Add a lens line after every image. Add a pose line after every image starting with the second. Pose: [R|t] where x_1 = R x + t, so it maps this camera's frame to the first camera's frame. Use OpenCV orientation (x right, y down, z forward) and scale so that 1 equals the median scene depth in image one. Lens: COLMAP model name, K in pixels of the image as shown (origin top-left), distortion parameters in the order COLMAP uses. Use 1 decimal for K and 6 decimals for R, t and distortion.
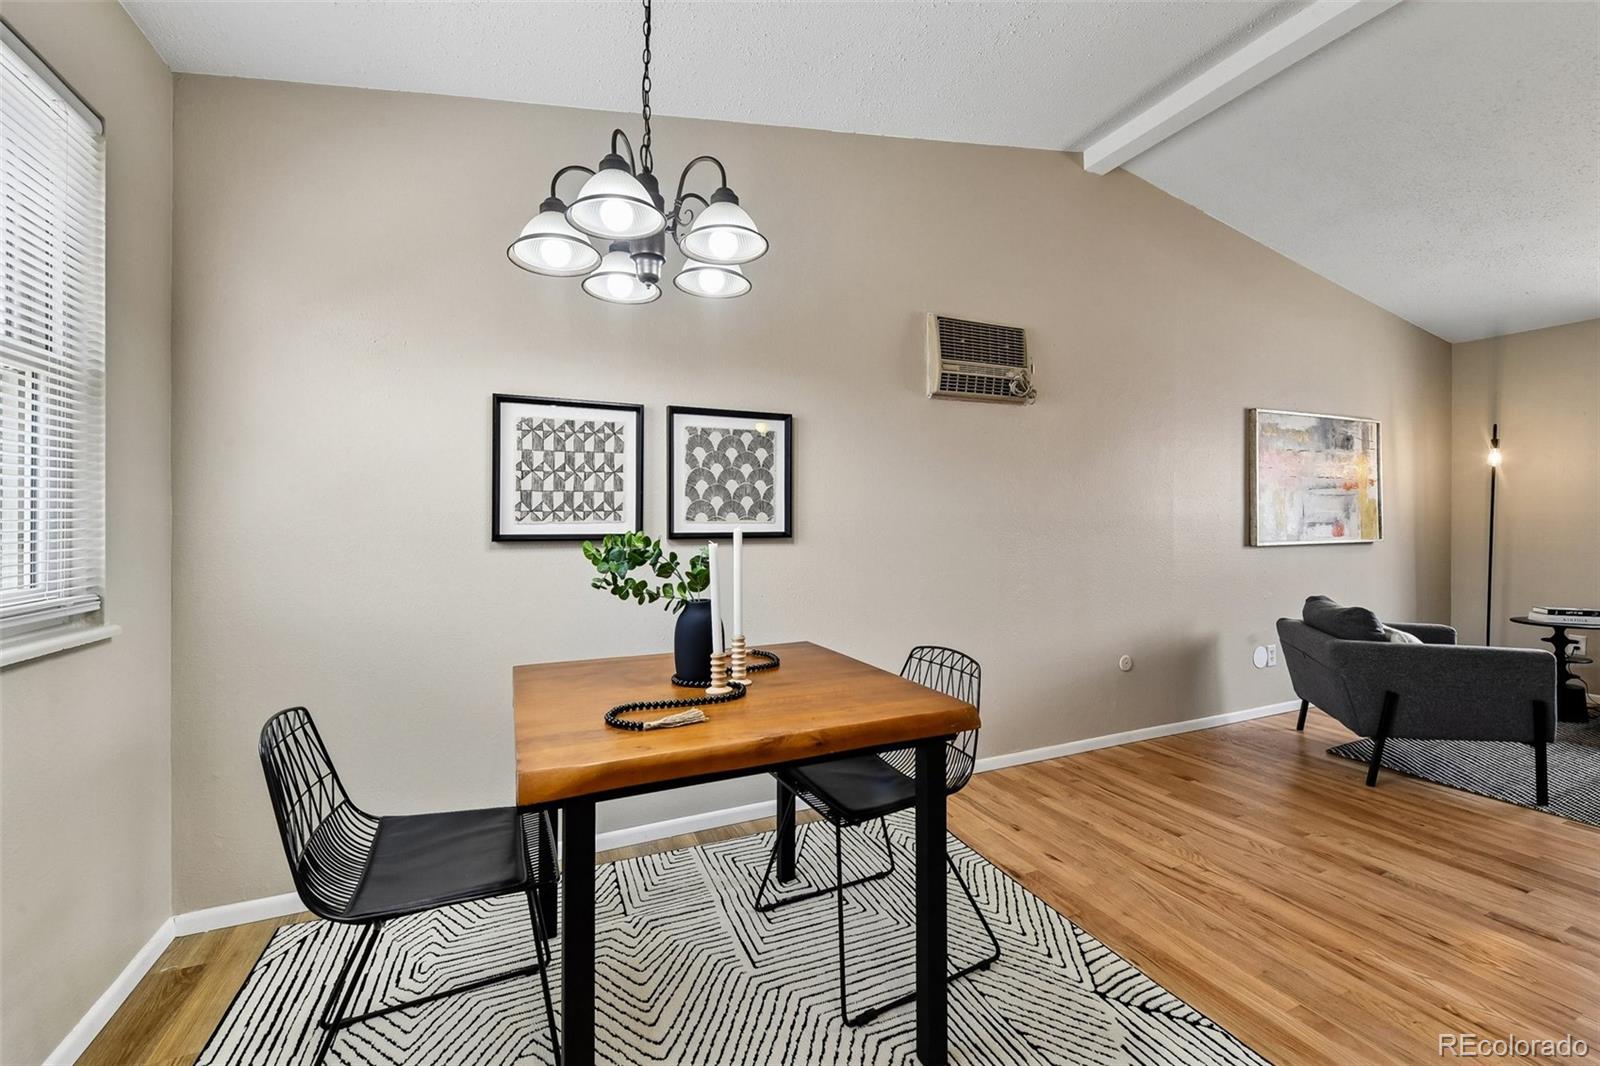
lens RADIAL K [[659.3, 0, 823.8], [0, 659.3, 525.2], [0, 0, 1]] dist [0.012777, -0.006828]
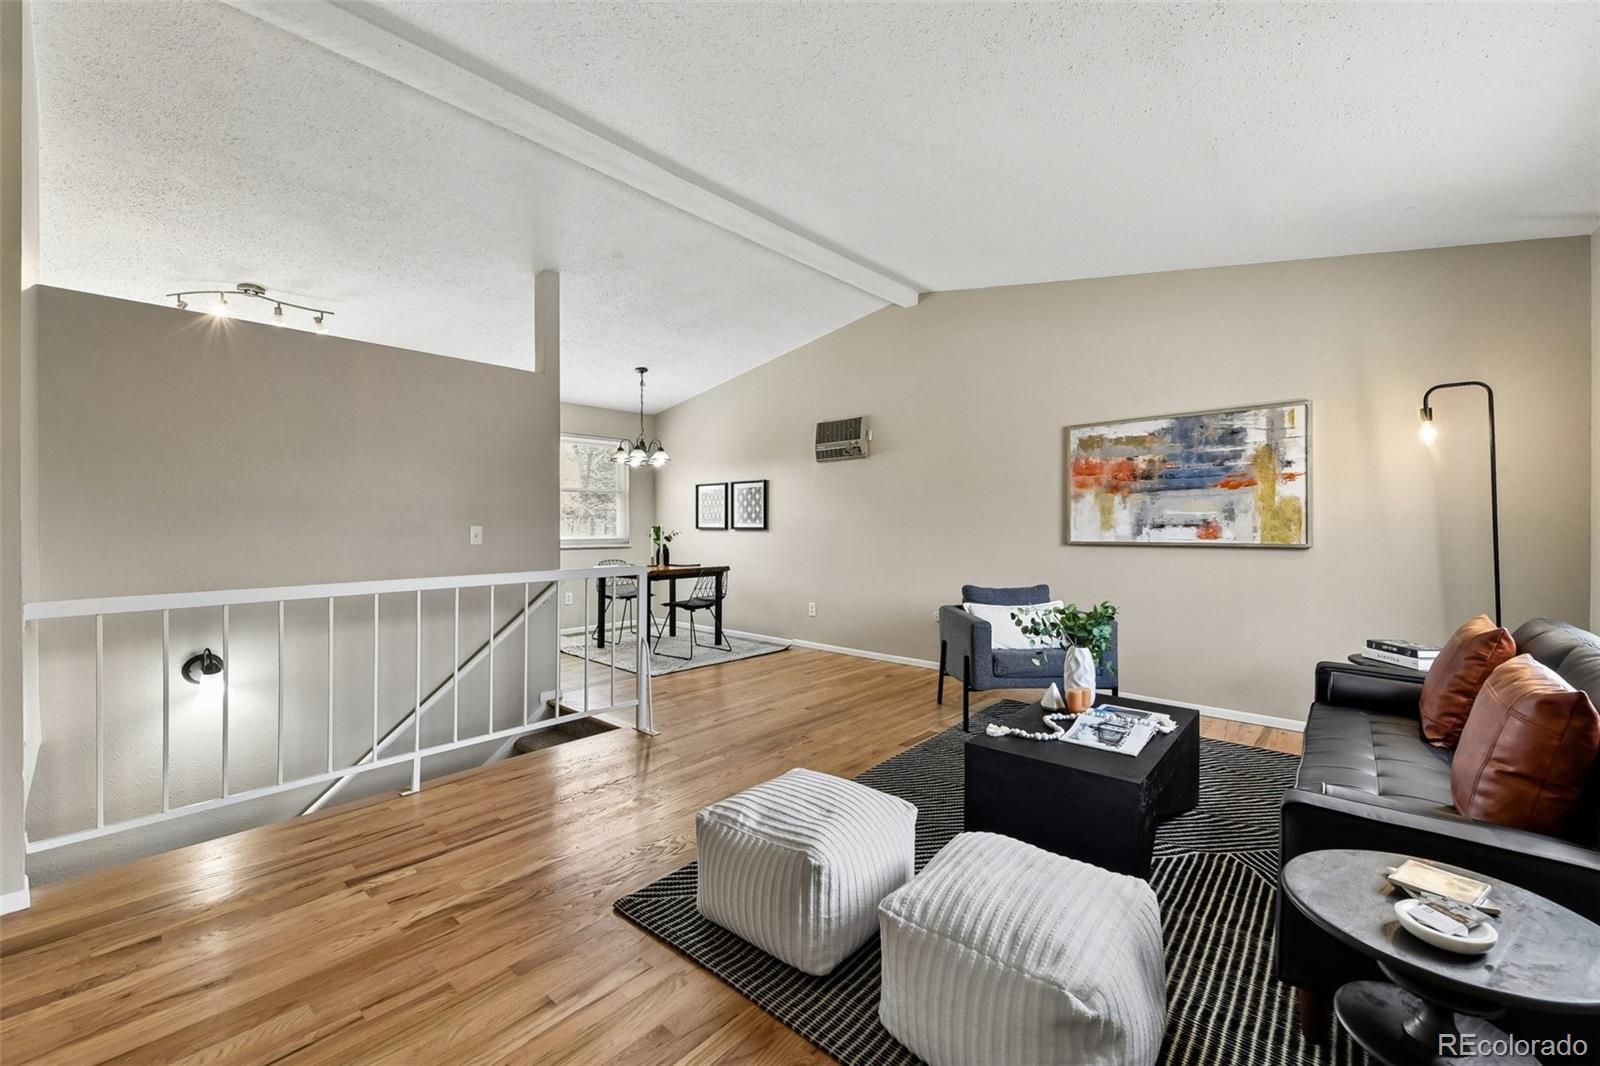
lens RADIAL K [[645.6, 0, 809.2], [0, 645.6, 528.6], [0, 0, 1]] dist [0.008859, -0.005341]
pose [[0.404396, 0.011222, -0.914515, 2.424193], [-0.000872, 0.999929, 0.011884, -0.014396], [0.914584, -0.004009, 0.404377, 0.188181]]
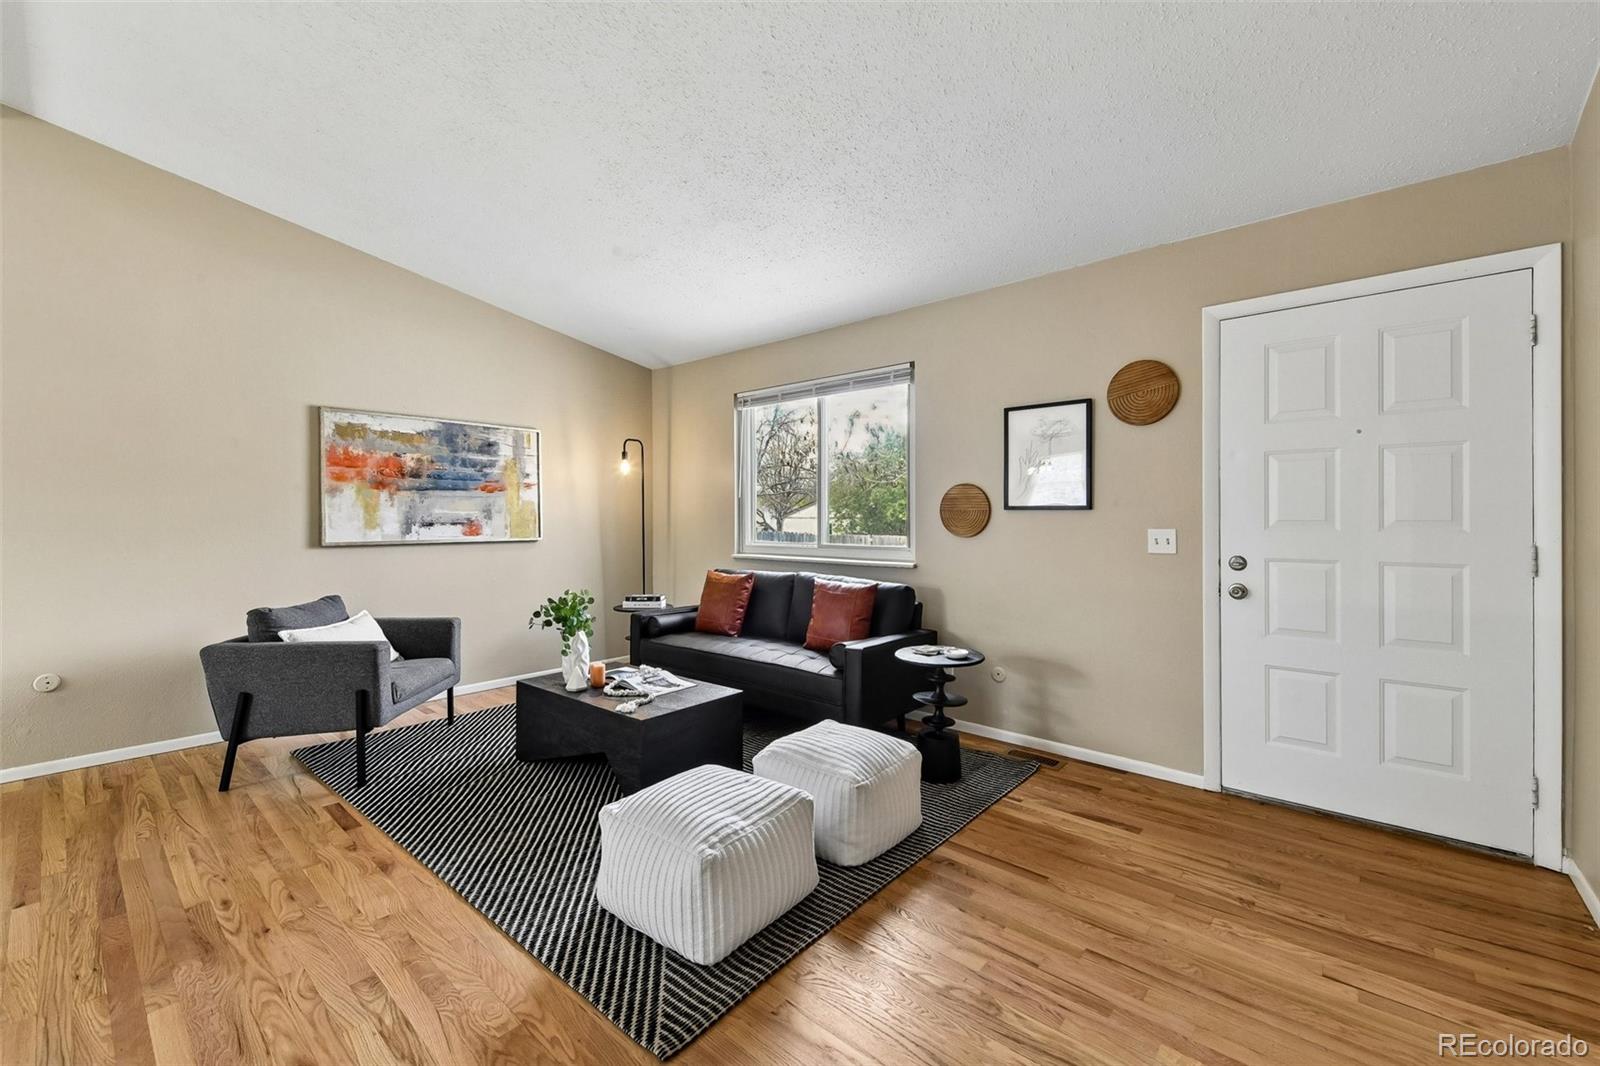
lens RADIAL K [[645.6, 0, 809.8], [0, 645.6, 525.1], [0, 0, 1]] dist [0.008859, -0.005341]
pose [[0.910235, 0.004567, 0.414068, 1.466631], [-0.007296, 0.999961, 0.005009, -0.016073], [-0.414029, -0.007580, 0.910232, -0.290392]]
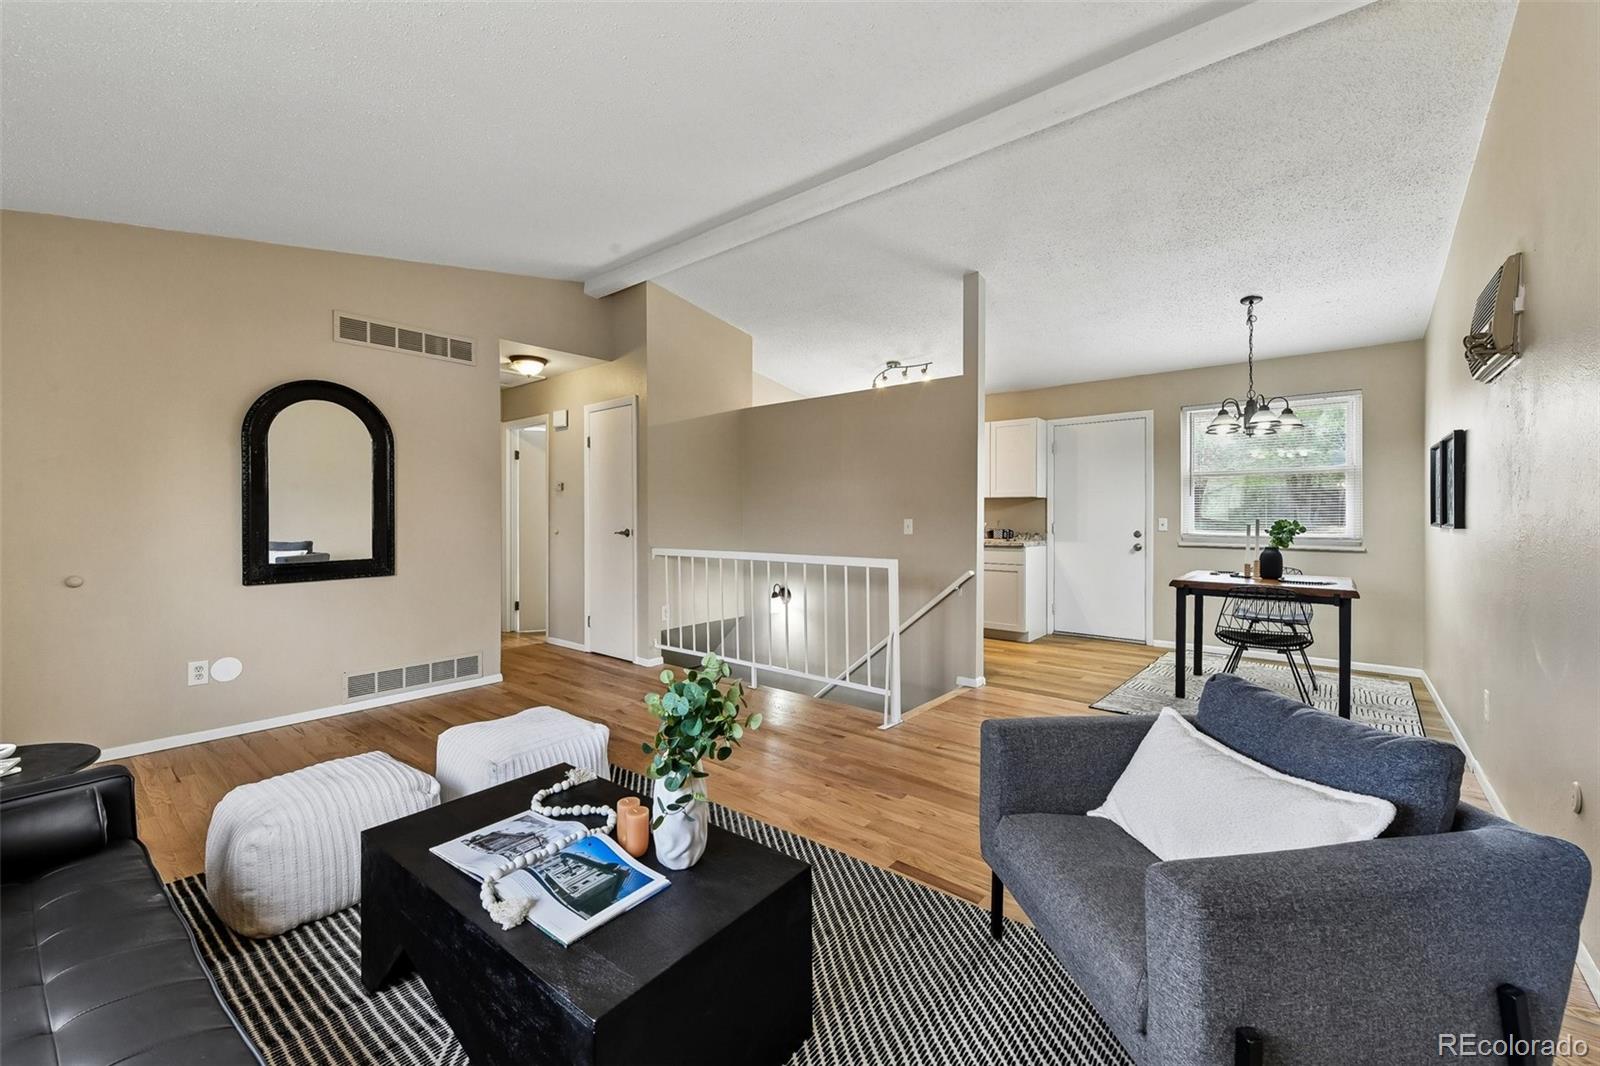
lens RADIAL K [[645.6, 0, 809.3], [0, 645.6, 514.8], [0, 0, 1]] dist [0.008859, -0.005341]
pose [[-0.901250, 0.006255, -0.433254, 1.730561], [0.006021, 0.999980, 0.001913, -0.018866], [0.433258, -0.000885, -0.901270, 1.699579]]
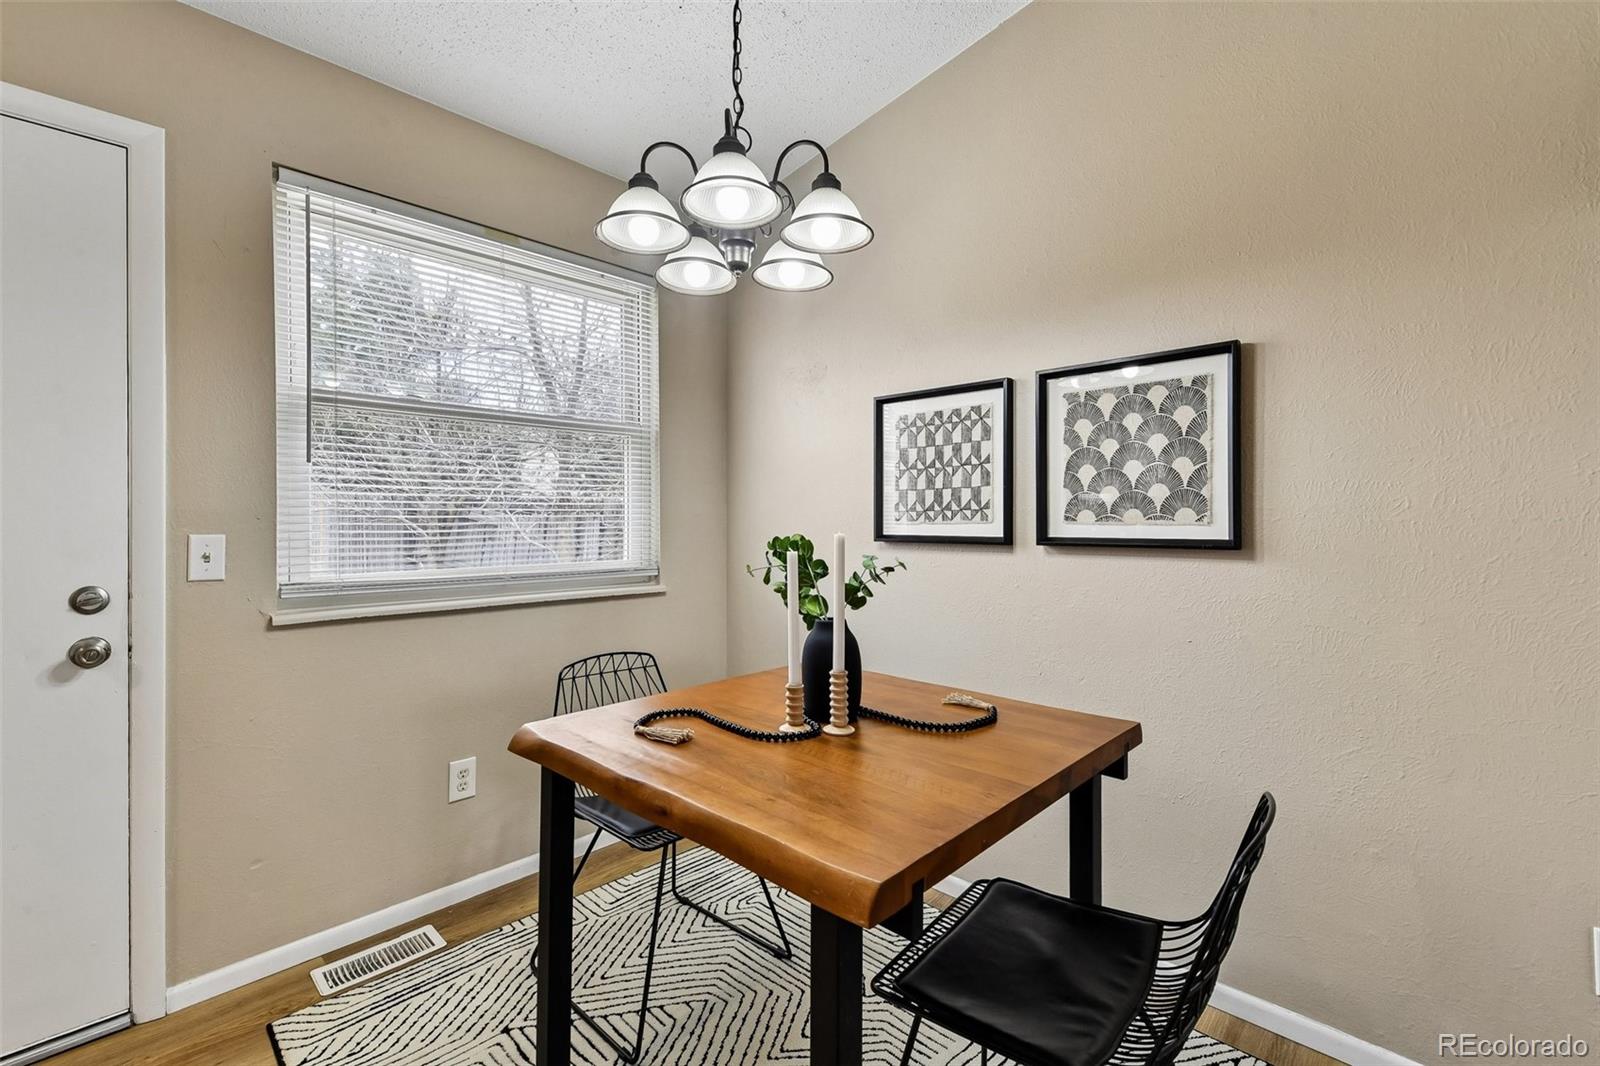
lens RADIAL K [[703.2, 0, 780.7], [0, 703.2, 512.3], [0, 0, 1]] dist [0.015258, -0.000472]
pose [[0.355689, -0.008635, -0.934564, 0.427351], [-0.000749, 0.999954, -0.009524, -0.008771], [0.934604, 0.004087, 0.355666, 0.427235]]
